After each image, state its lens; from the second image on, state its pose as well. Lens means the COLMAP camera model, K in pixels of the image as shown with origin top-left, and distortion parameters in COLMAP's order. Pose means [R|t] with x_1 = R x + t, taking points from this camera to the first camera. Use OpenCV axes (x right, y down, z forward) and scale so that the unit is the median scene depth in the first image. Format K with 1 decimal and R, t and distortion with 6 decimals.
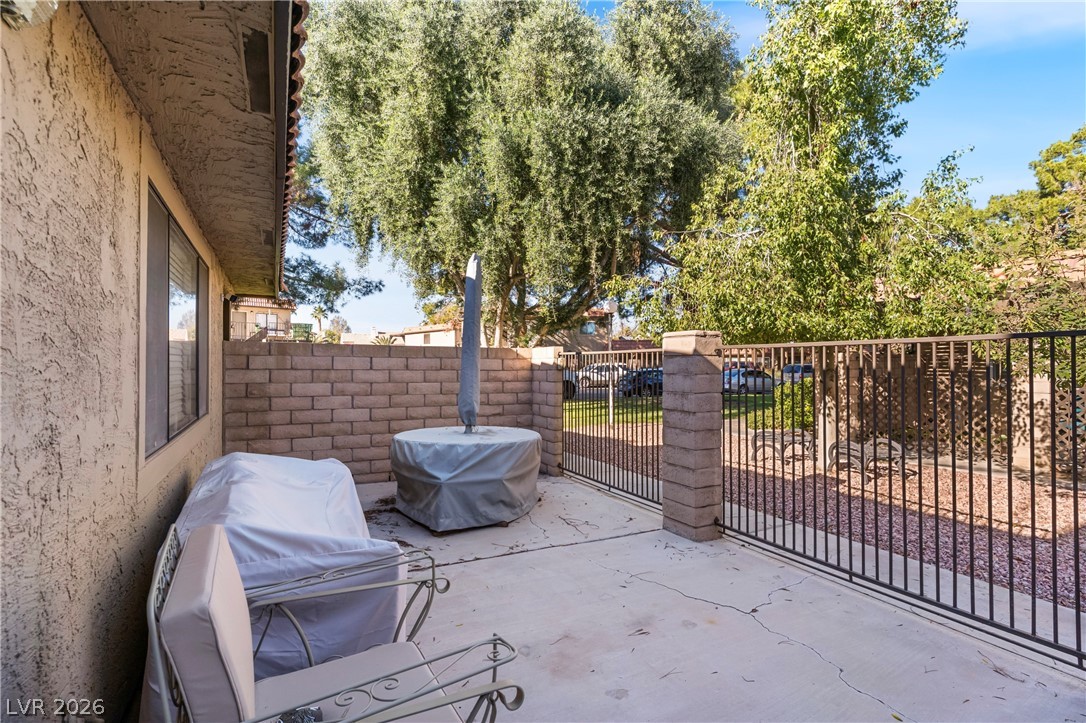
lens RADIAL K [[518.8, 0, 535.1], [0, 518.8, 360.8], [0, 0, 1]] dist [0.002517, -0.000859]
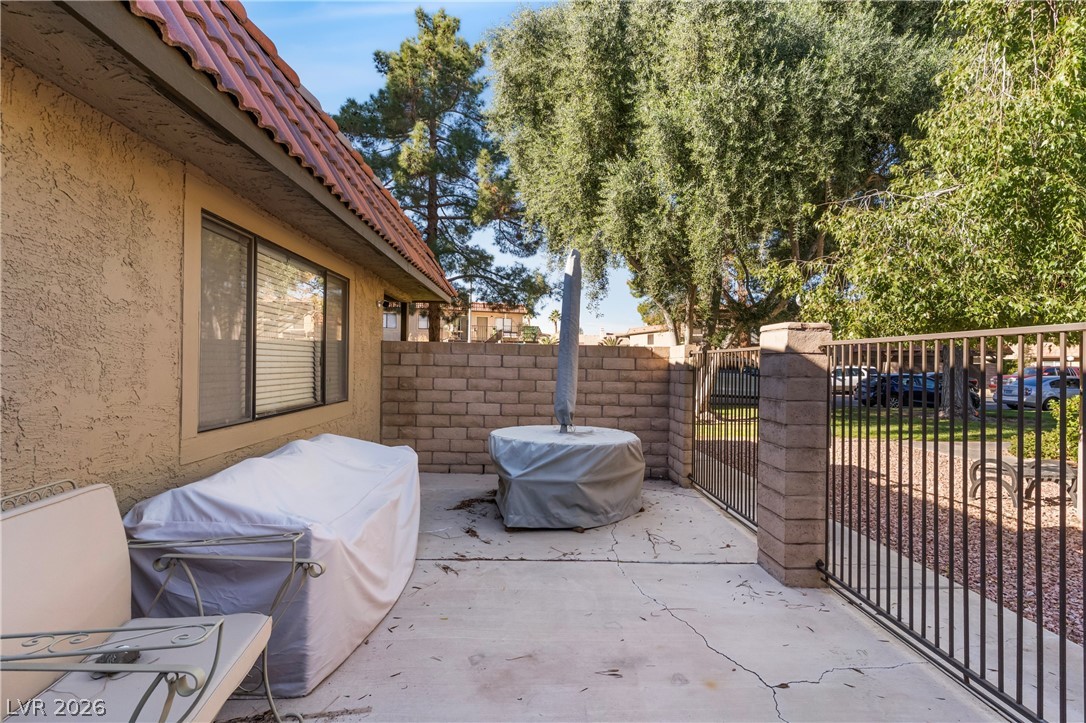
lens RADIAL K [[518.8, 0, 540.7], [0, 518.8, 360.6], [0, 0, 1]] dist [0.002517, -0.000859]
pose [[0.906390, 0.009136, -0.422343, 0.178635], [-0.009767, 0.999952, 0.000671, 0.002215], [0.422329, 0.003517, 0.906436, 0.065978]]
